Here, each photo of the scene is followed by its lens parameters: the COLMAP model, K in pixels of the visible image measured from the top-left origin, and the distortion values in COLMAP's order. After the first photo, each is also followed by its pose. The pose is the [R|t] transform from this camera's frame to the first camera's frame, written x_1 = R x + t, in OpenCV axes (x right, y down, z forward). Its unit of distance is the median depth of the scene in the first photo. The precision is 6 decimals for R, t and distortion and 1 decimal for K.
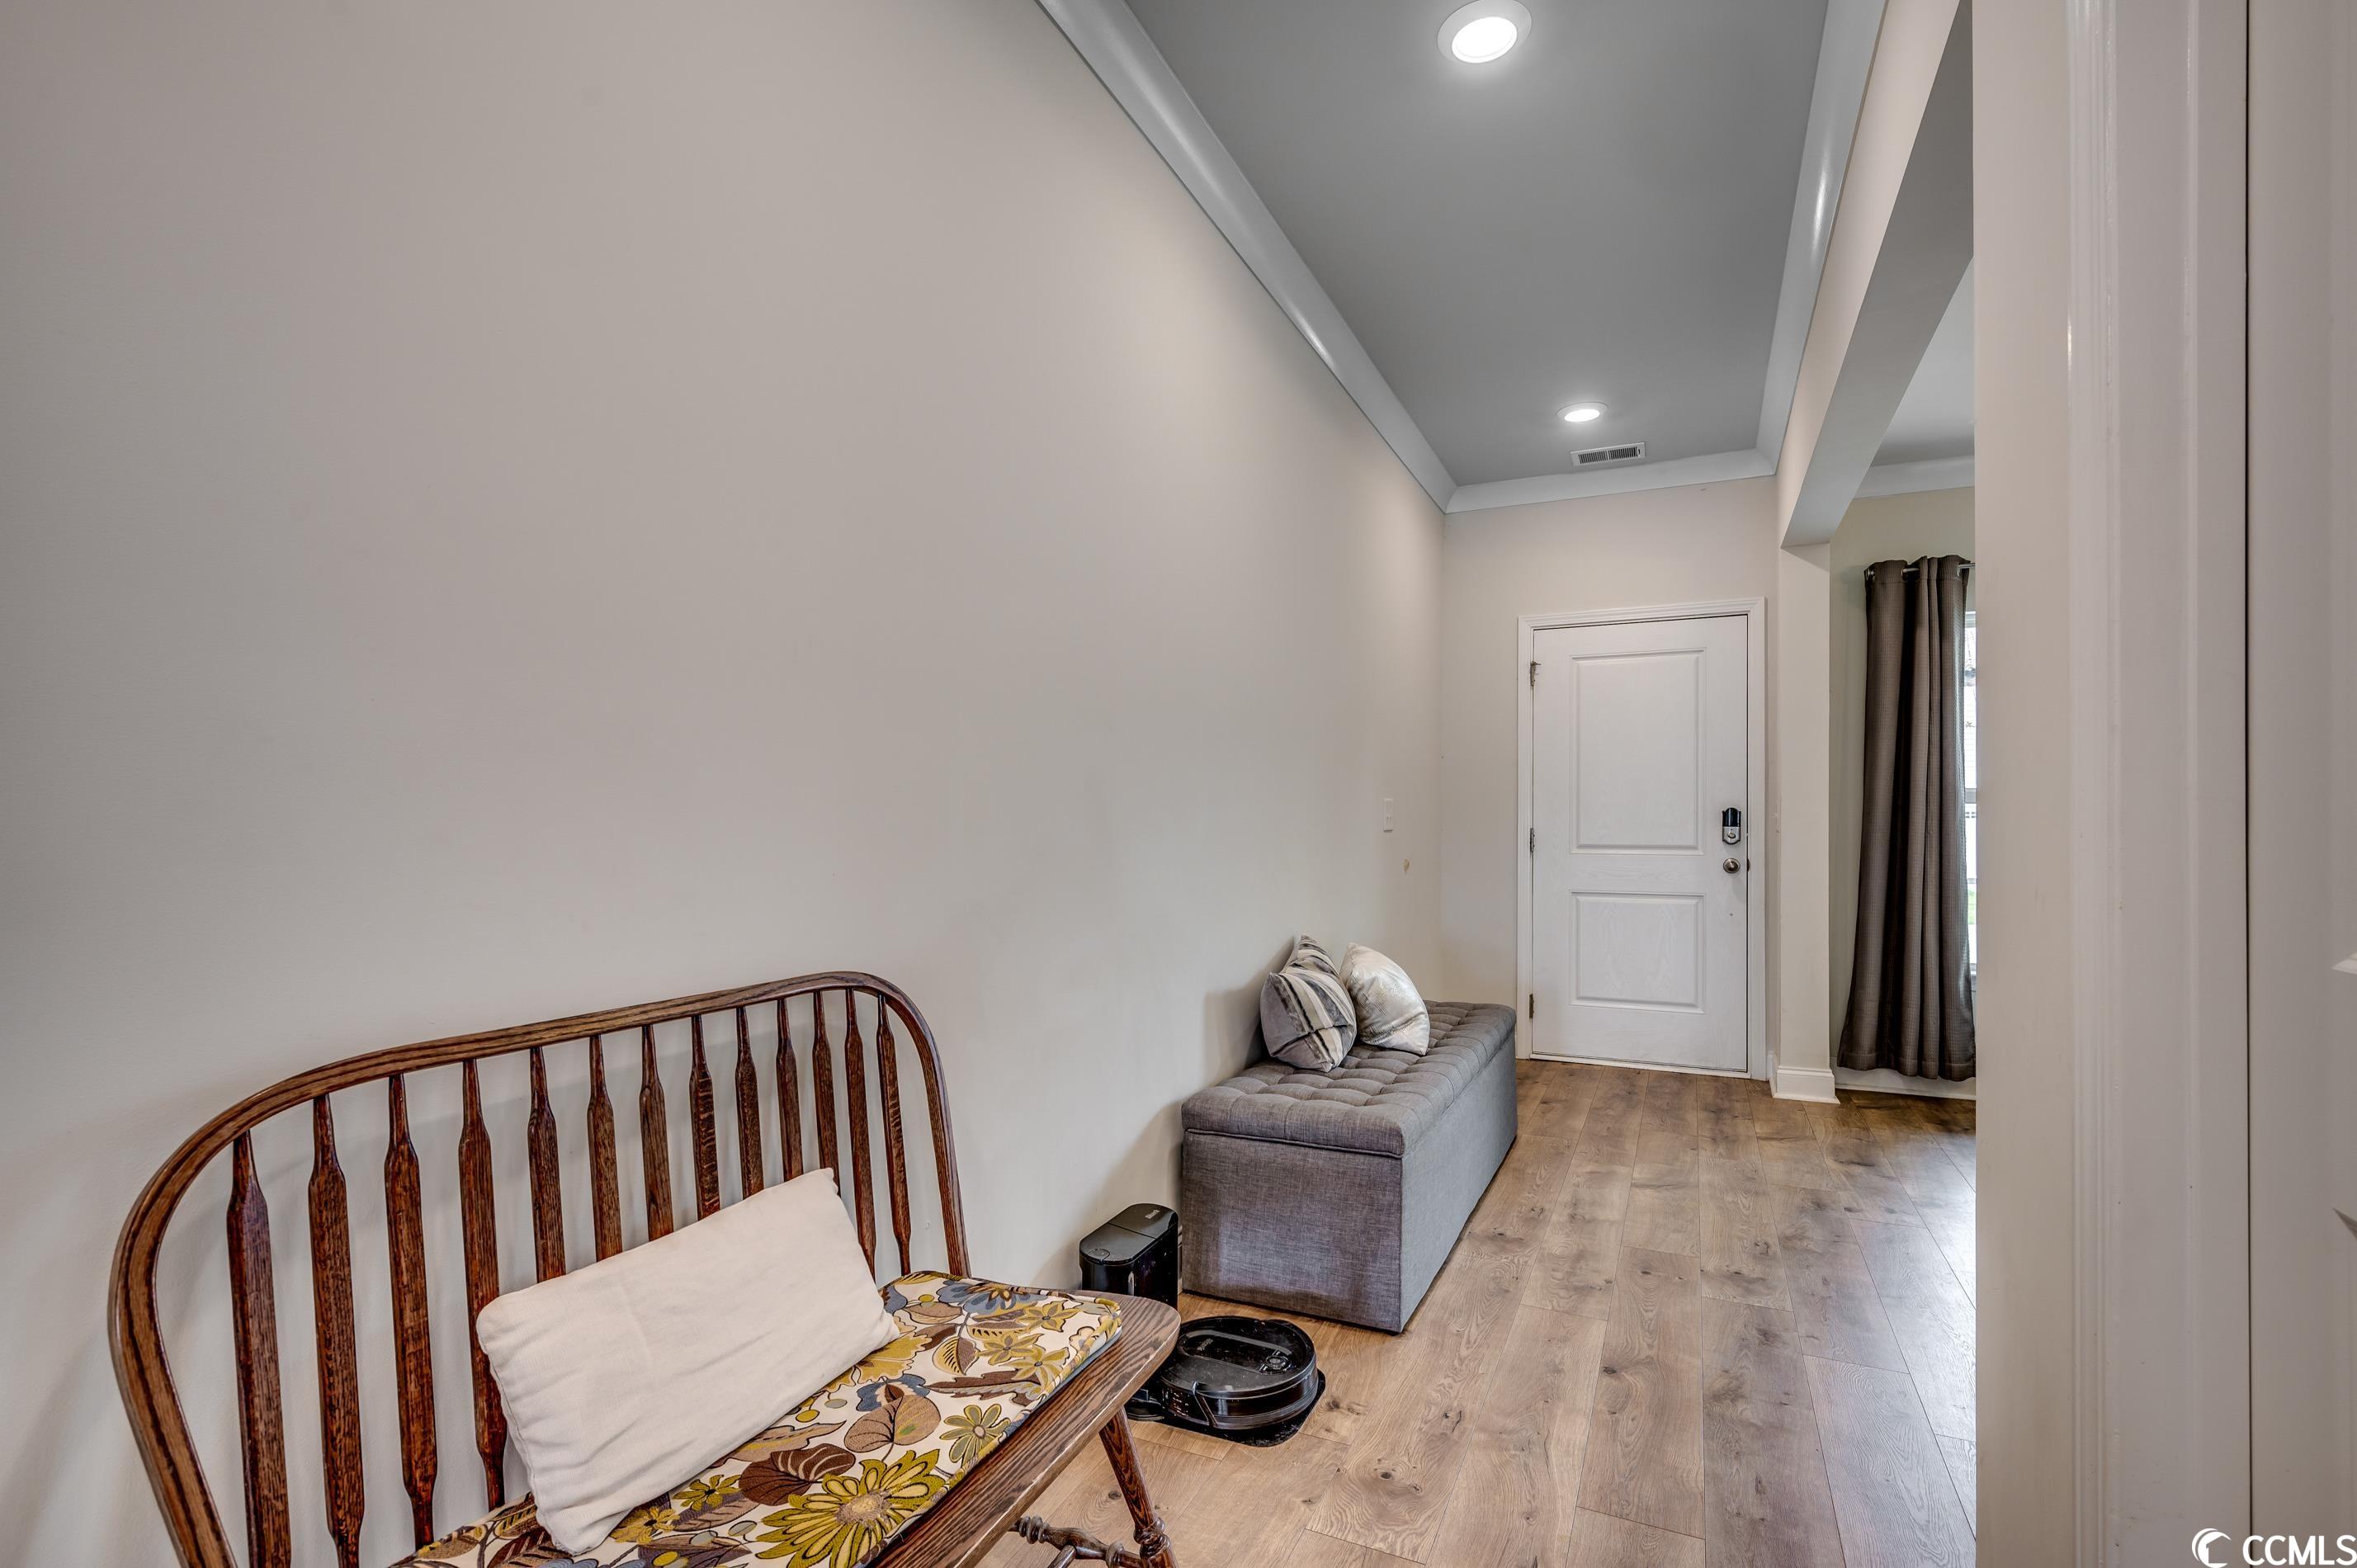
lens RADIAL K [[1077.8, 0, 1174.1], [0, 1077.8, 817.3], [0, 0, 1]] dist [0.002194, 0.000162]
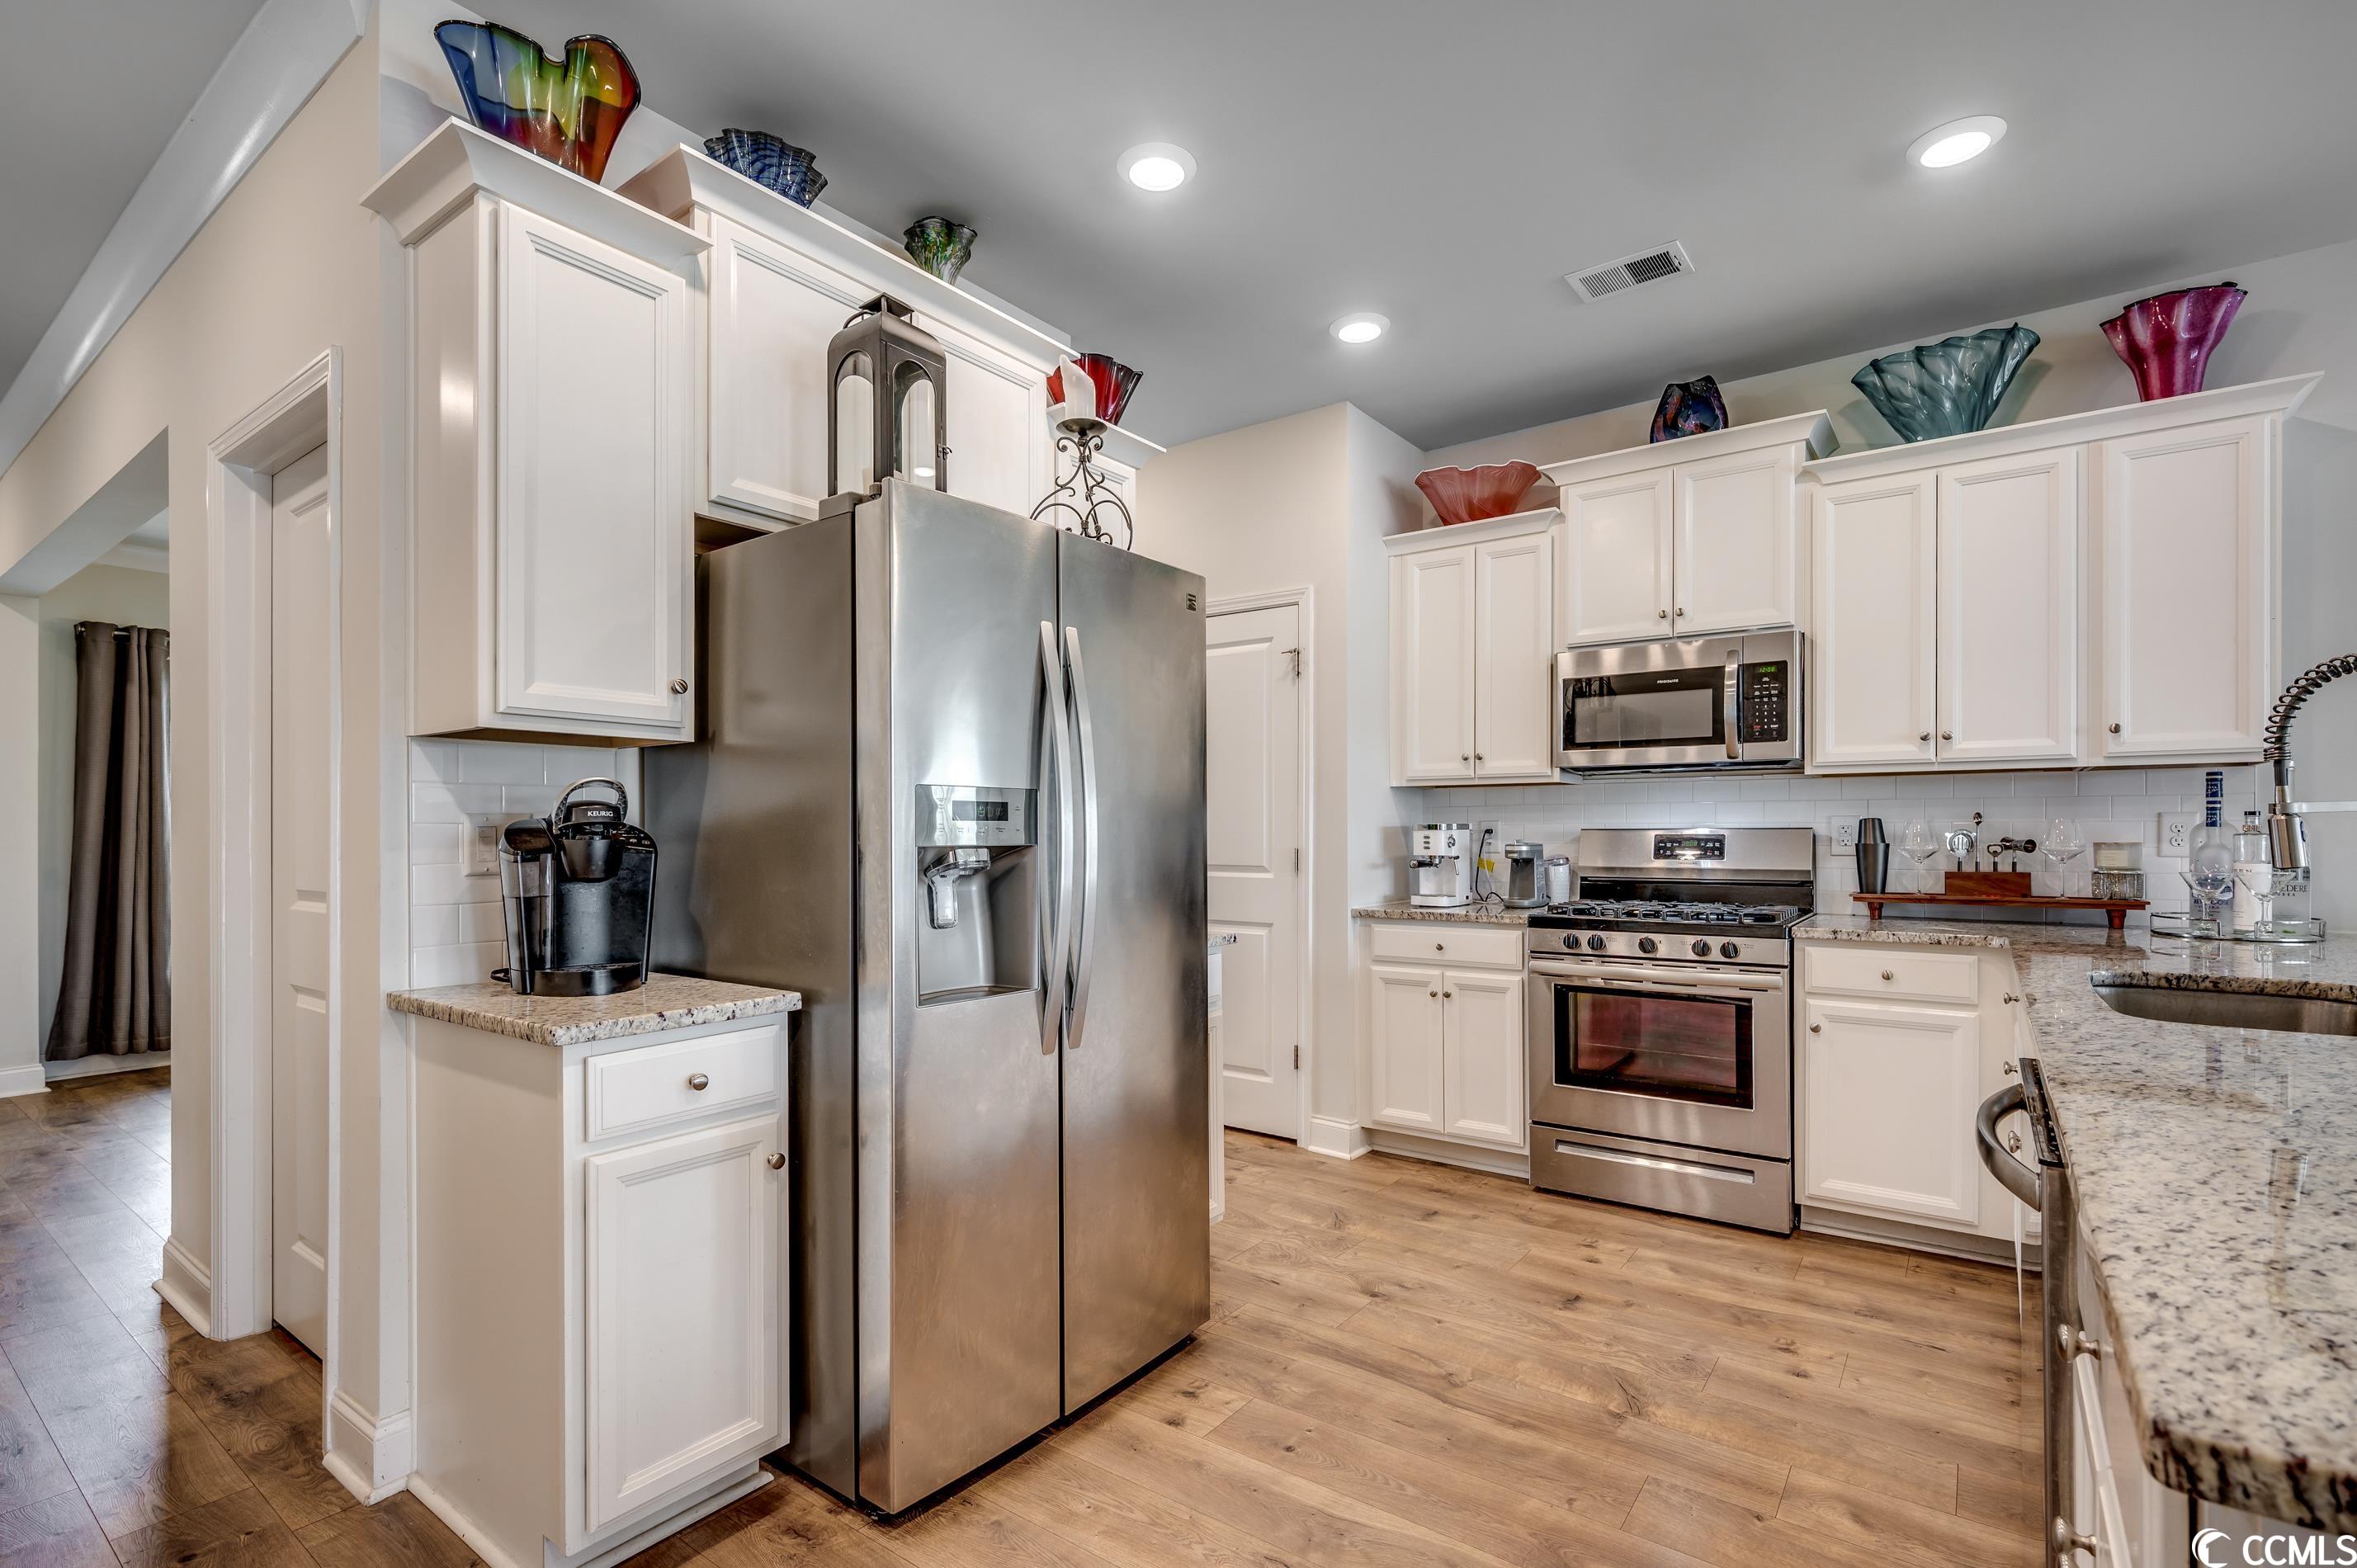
lens RADIAL K [[1078.4, 0, 1182.5], [0, 1078.4, 834.0], [0, 0, 1]] dist [0.000191, -0.000144]
pose [[0.187557, -0.005267, 0.982240, -0.272394], [-0.004460, 0.999971, 0.006214, -0.019142], [-0.982244, -0.005546, 0.187528, -0.381564]]
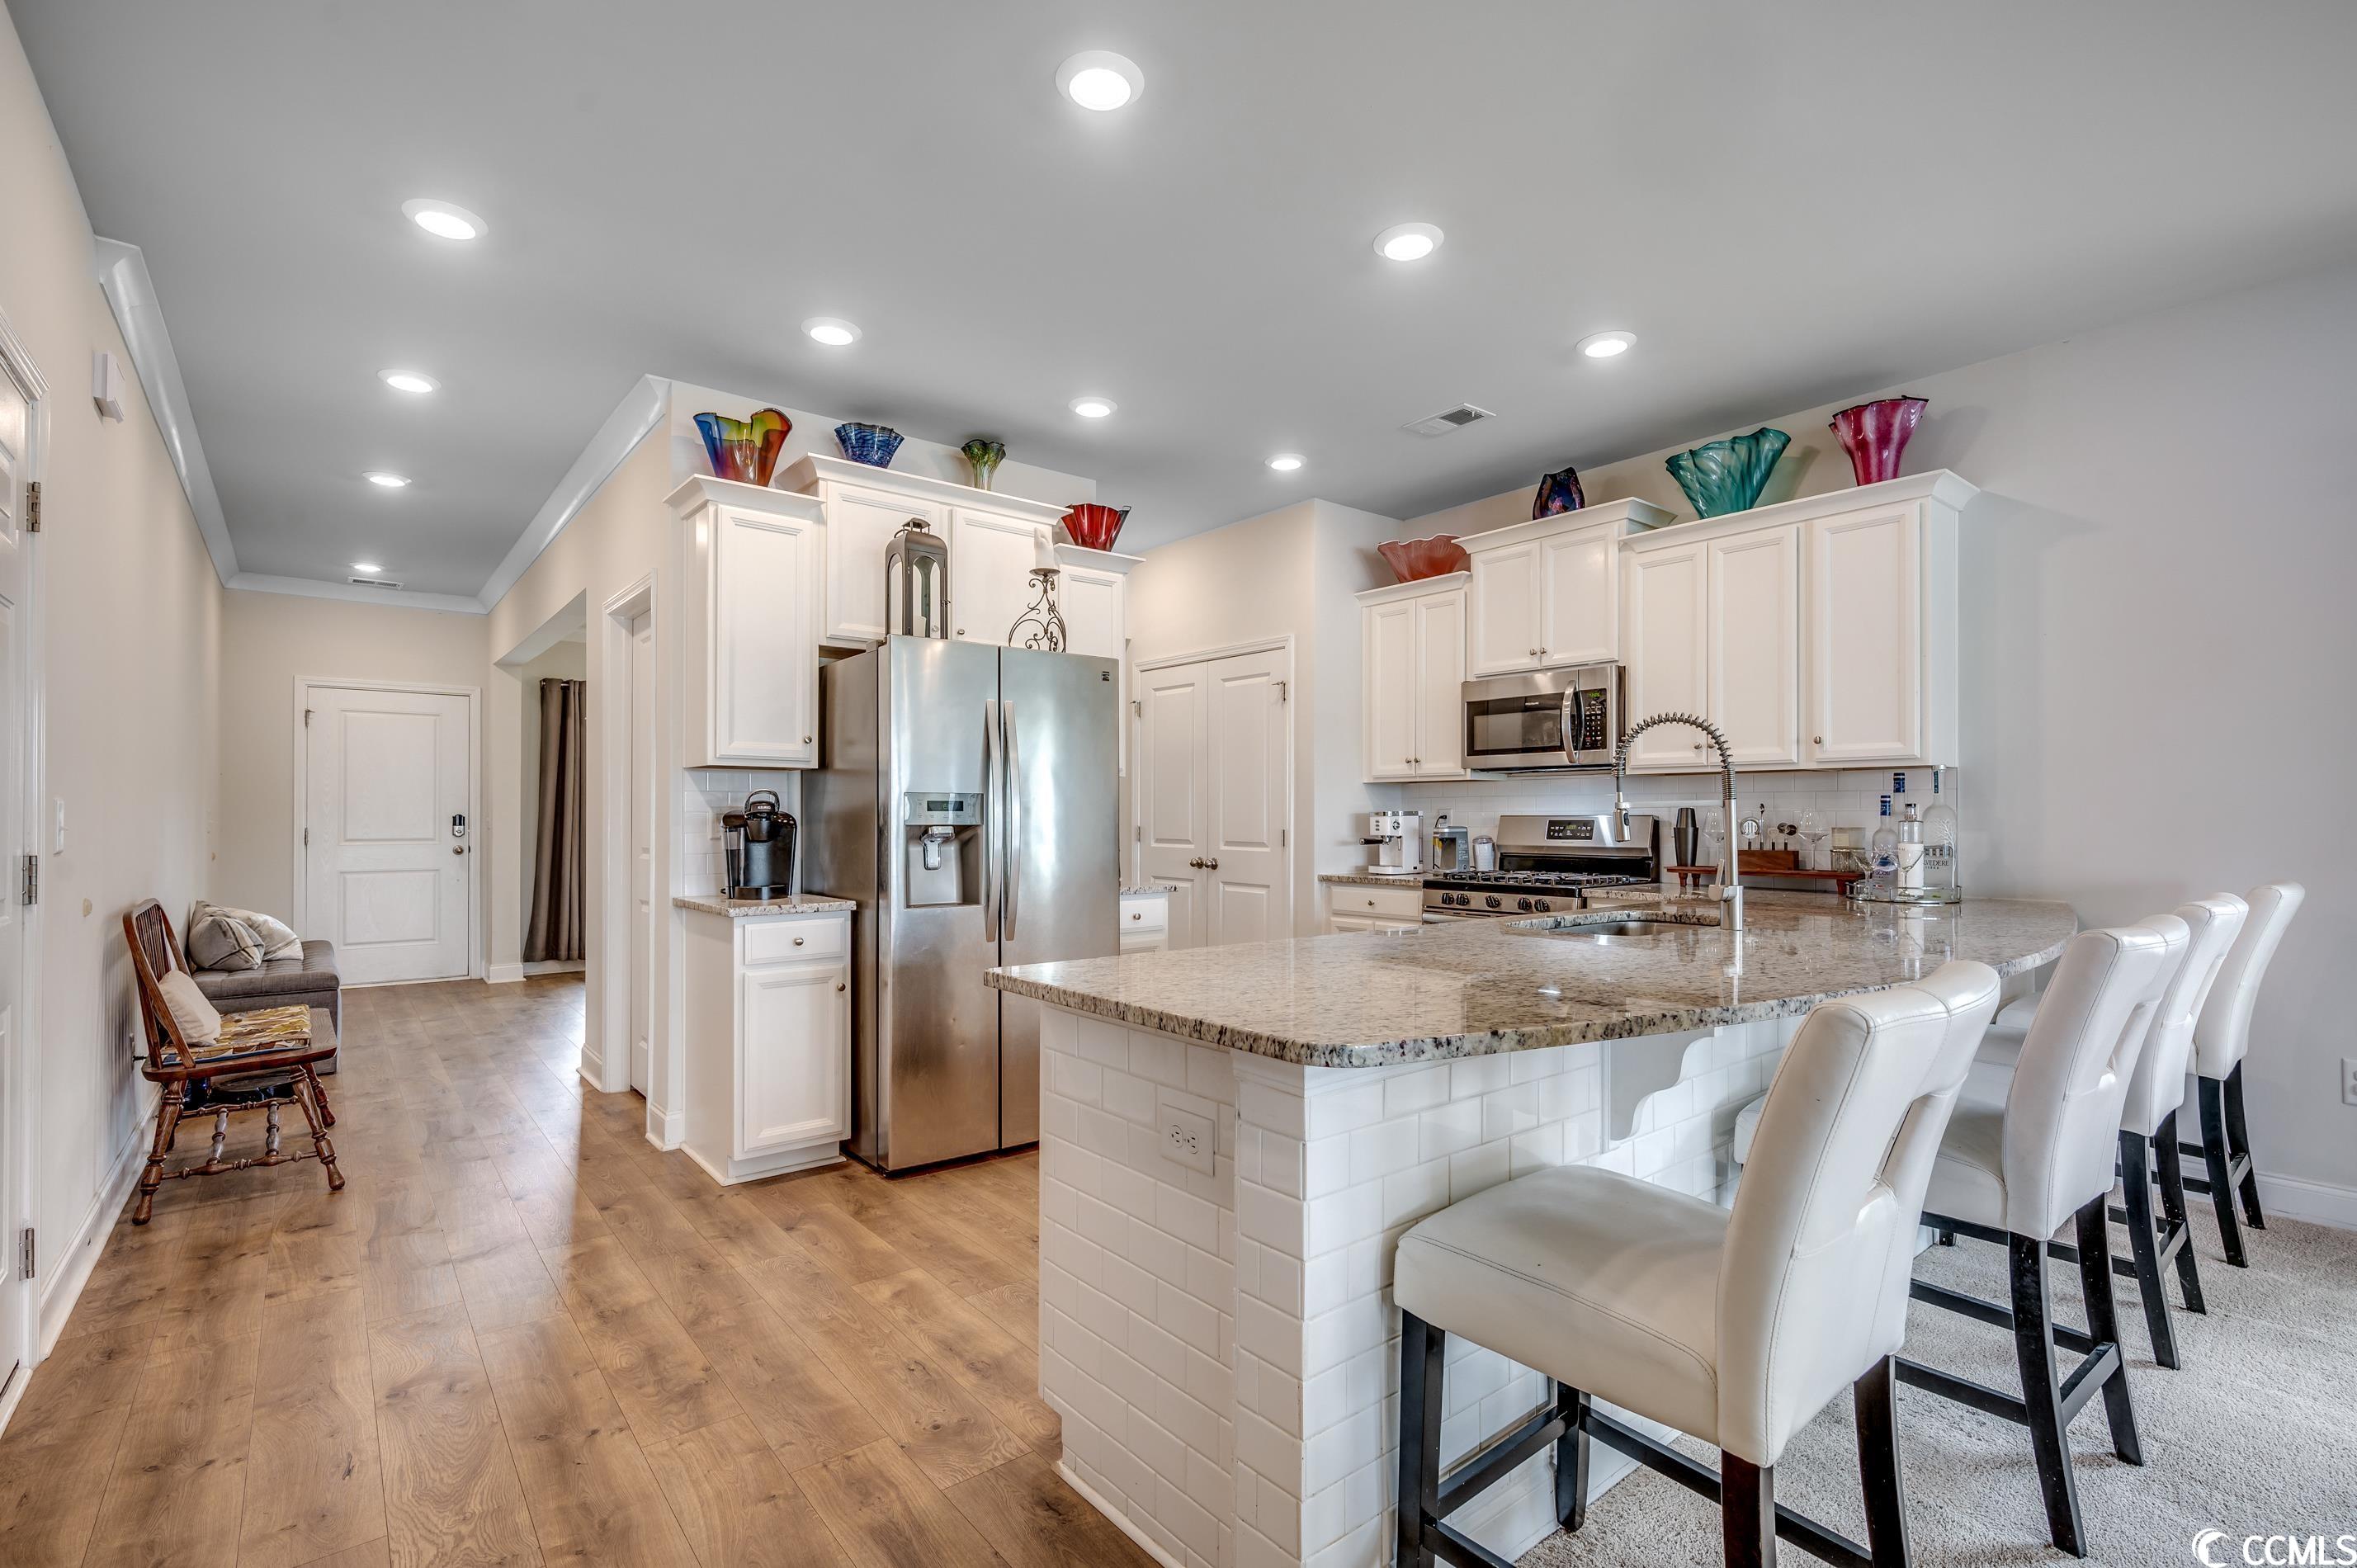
lens RADIAL K [[1065.5, 0, 1185.3], [0, 1065.5, 812.9], [0, 0, 1]] dist [0.000226, -0.000130]
pose [[0.425572, -0.000754, 0.904924, -0.501637], [-0.005477, 0.999979, 0.003410, -0.023836], [-0.904908, -0.006408, 0.425559, -0.717518]]
